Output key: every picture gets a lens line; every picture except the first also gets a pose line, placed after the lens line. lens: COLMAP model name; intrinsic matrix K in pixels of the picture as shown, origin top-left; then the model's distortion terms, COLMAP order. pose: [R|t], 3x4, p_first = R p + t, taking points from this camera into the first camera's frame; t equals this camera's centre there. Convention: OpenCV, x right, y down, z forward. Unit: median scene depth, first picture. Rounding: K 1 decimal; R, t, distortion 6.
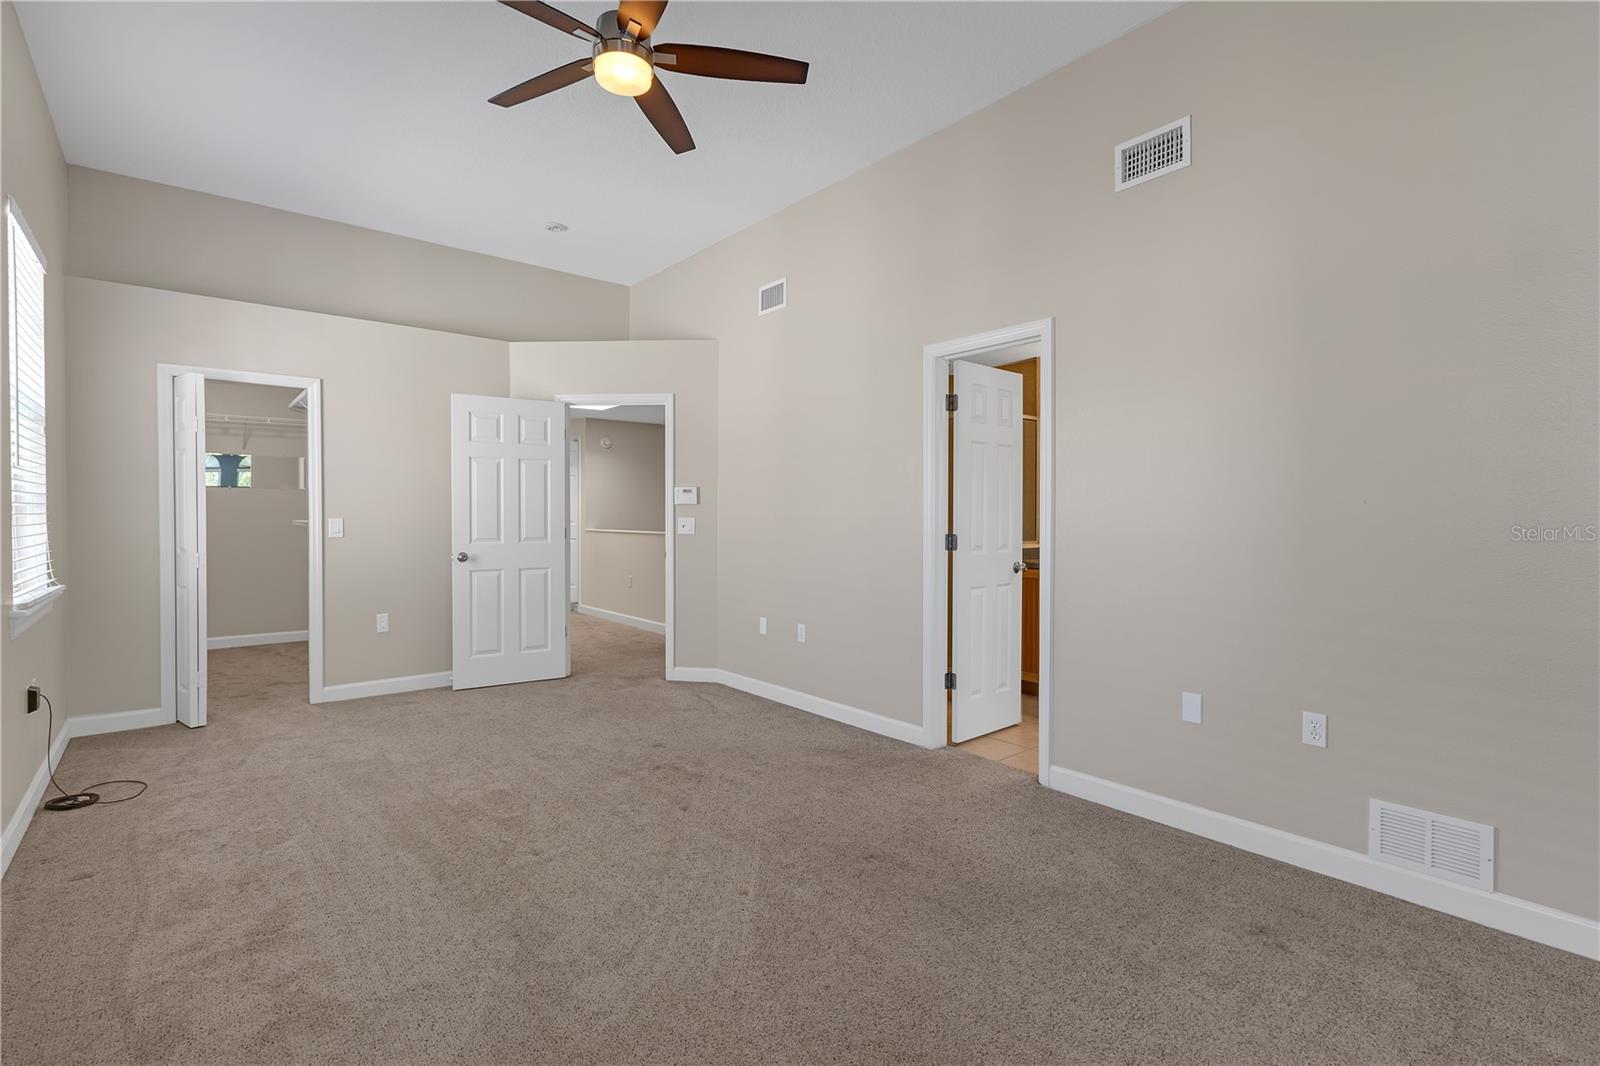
lens RADIAL K [[719.8, 0, 801.3], [0, 719.8, 524.6], [0, 0, 1]] dist [0.002592, -0.001551]
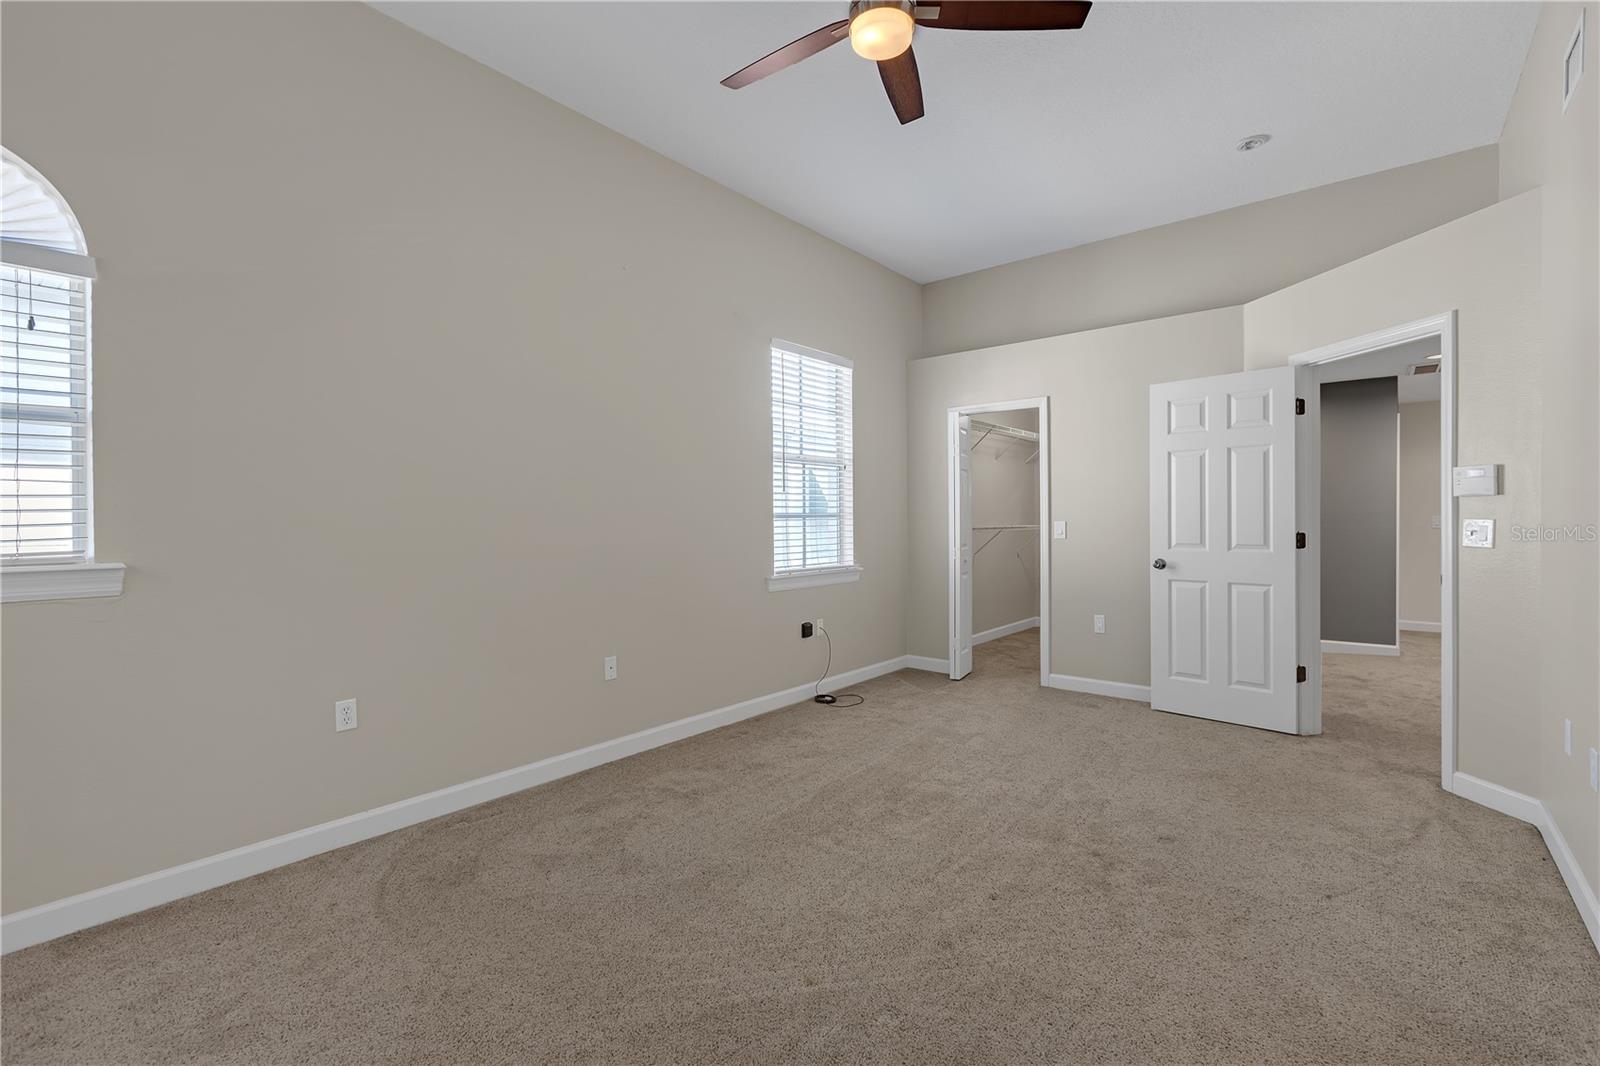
lens RADIAL K [[719.8, 0, 795.6], [0, 719.8, 525.4], [0, 0, 1]] dist [0.002592, -0.001551]
pose [[0.184908, 0.004819, -0.982744, 0.370705], [-0.004718, 0.999981, 0.004016, -0.005006], [0.982744, 0.003895, 0.184927, 0.428989]]
